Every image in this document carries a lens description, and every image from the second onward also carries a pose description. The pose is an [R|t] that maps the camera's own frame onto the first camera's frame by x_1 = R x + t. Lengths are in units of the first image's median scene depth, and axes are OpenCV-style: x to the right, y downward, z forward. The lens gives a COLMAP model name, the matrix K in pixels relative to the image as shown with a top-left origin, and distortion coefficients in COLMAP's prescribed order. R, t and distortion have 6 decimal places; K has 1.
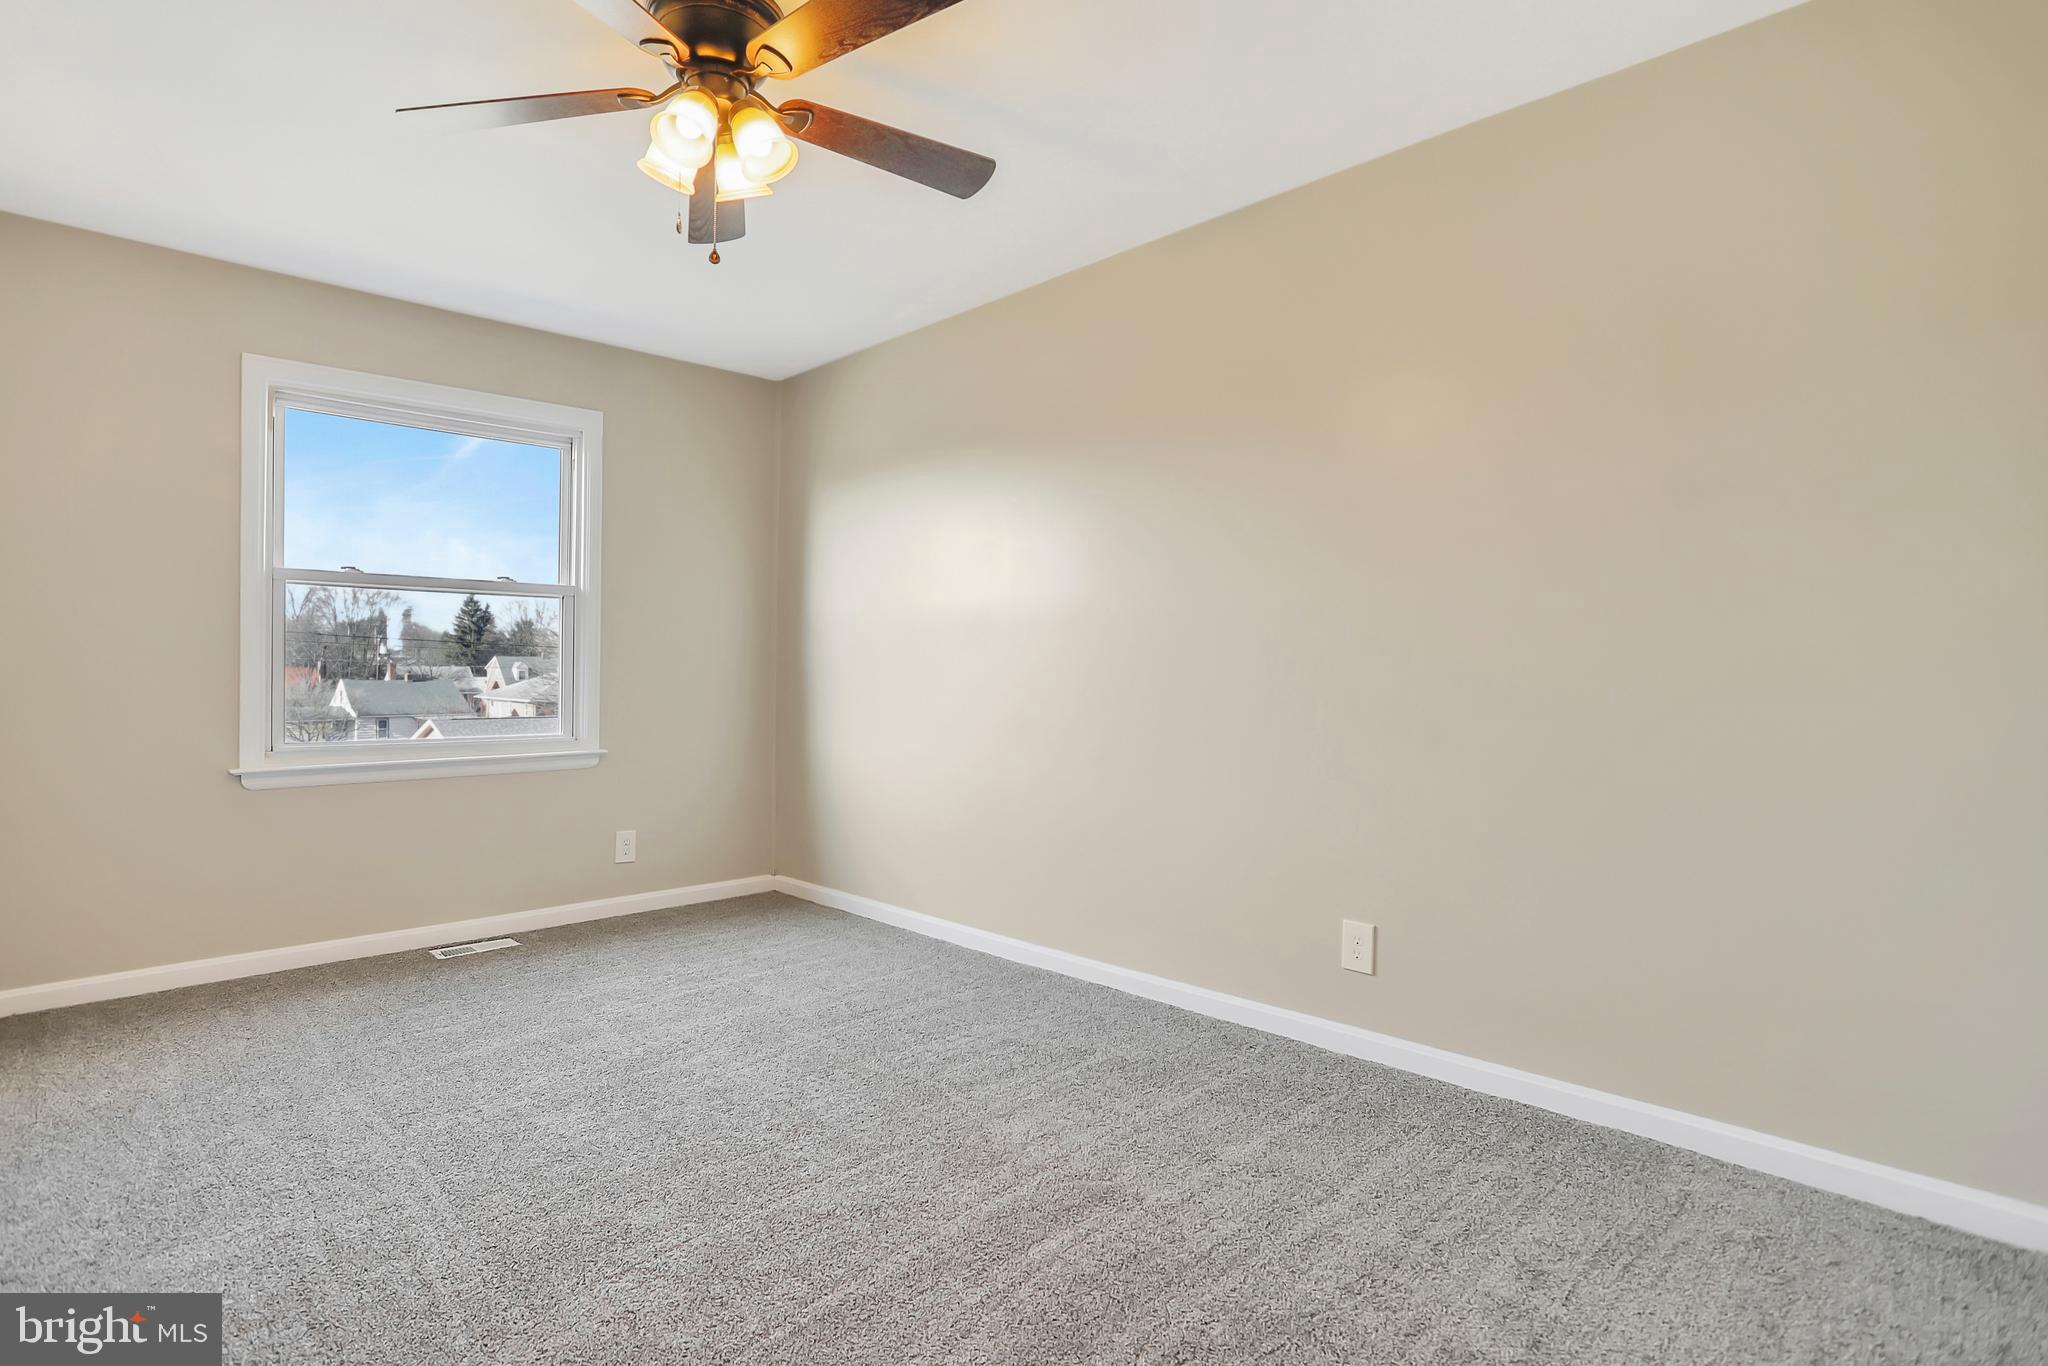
lens RADIAL K [[1009.2, 0, 1014.4], [0, 1009.2, 679.4], [0, 0, 1]] dist [-0.071034, 0.031162]
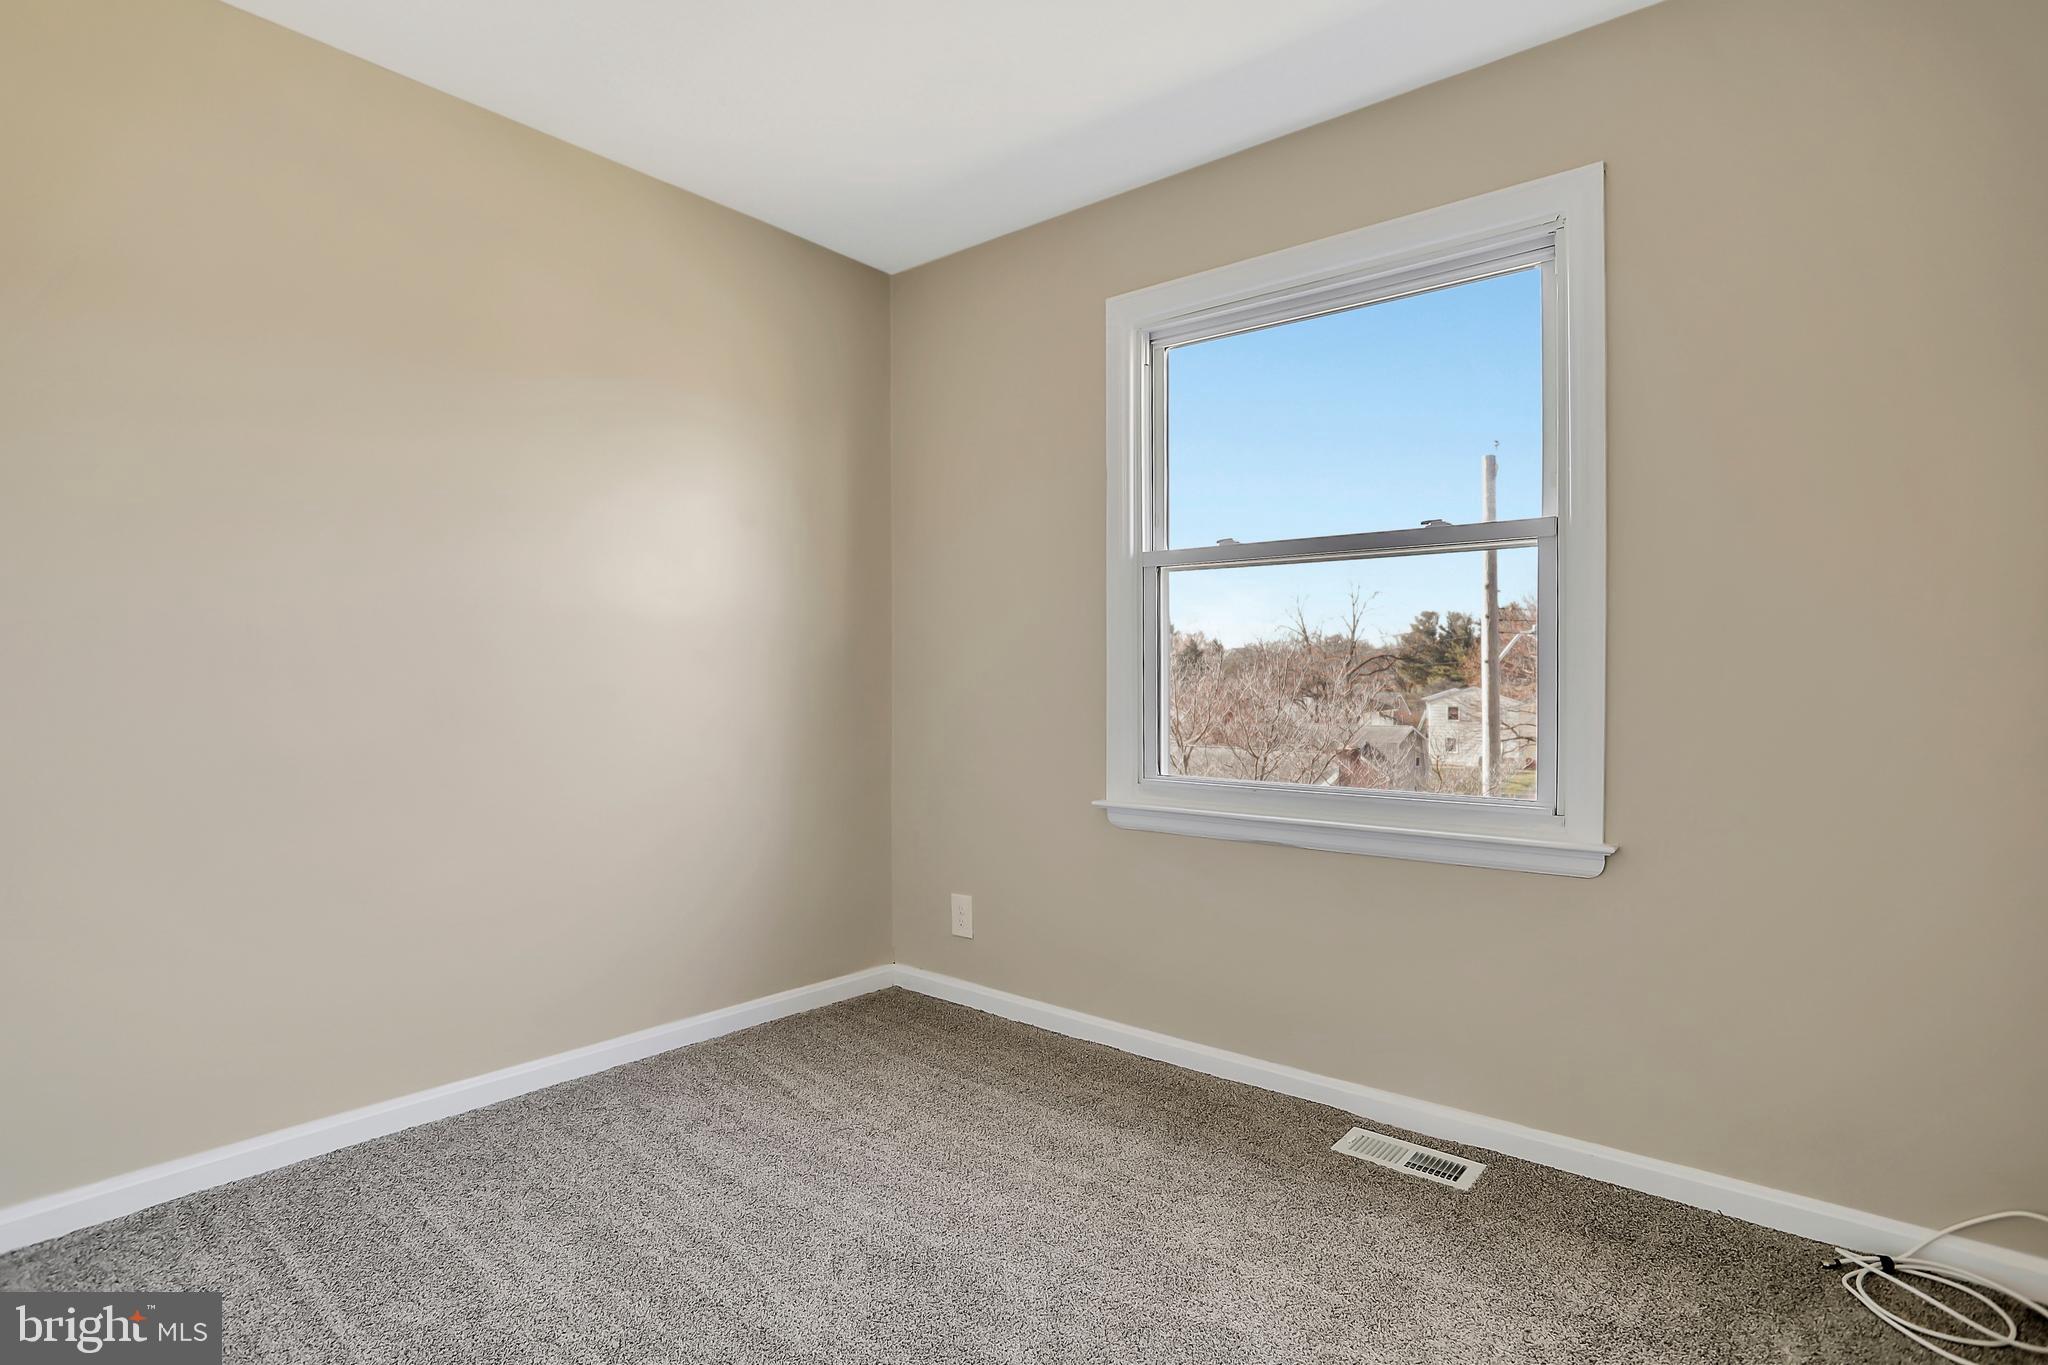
lens RADIAL K [[1009.2, 0, 1014.4], [0, 1009.2, 678.9], [0, 0, 1]] dist [-0.071034, 0.031162]
pose [[0.107203, -0.021868, -0.993997, 0.038238], [-0.029499, 0.999248, -0.025165, 0.011805], [0.993799, 0.032020, 0.106477, 0.779971]]
